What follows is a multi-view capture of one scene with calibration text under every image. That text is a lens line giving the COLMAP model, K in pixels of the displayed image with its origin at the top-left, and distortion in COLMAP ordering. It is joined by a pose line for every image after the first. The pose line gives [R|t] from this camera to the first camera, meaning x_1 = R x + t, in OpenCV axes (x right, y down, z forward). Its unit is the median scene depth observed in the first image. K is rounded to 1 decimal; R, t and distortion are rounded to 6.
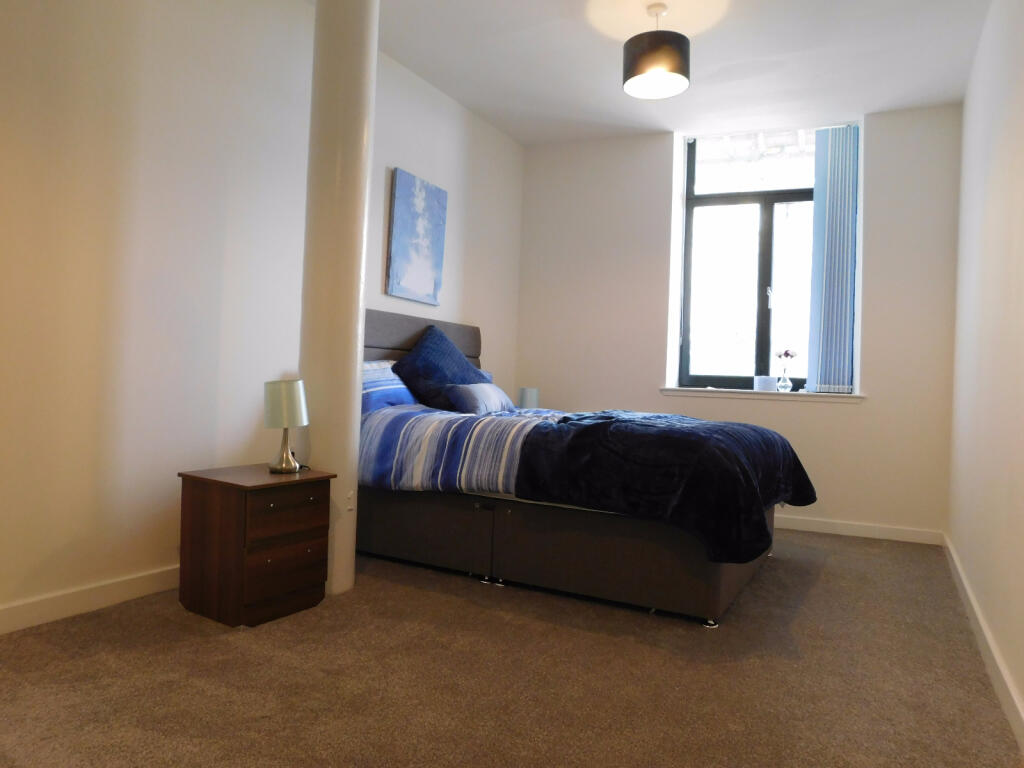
lens RADIAL K [[710.3, 0, 512.0], [0, 710.3, 384.0], [0, 0, 1]] dist [-0.100109, 0.087689]
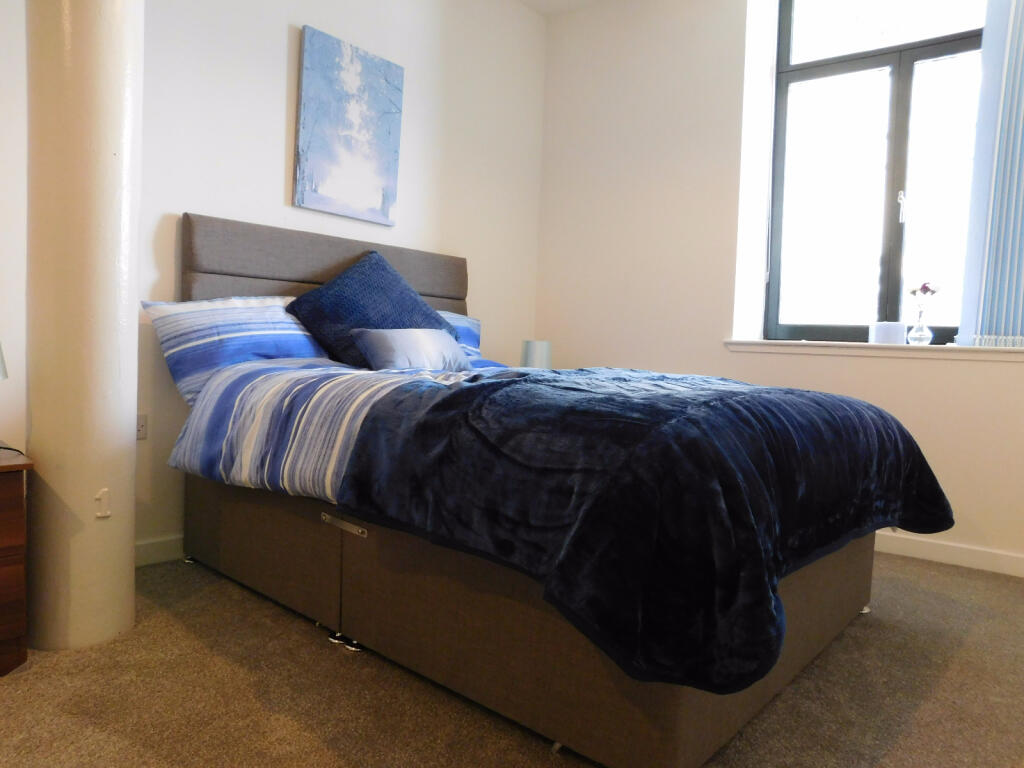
lens RADIAL K [[710.3, 0, 512.0], [0, 710.3, 384.0], [0, 0, 1]] dist [-0.100109, 0.087689]
pose [[0.976764, 0.008372, -0.214154, 0.185830], [0.000551, 0.999135, 0.041575, 0.023348], [0.214316, -0.040727, 0.975915, 0.338510]]
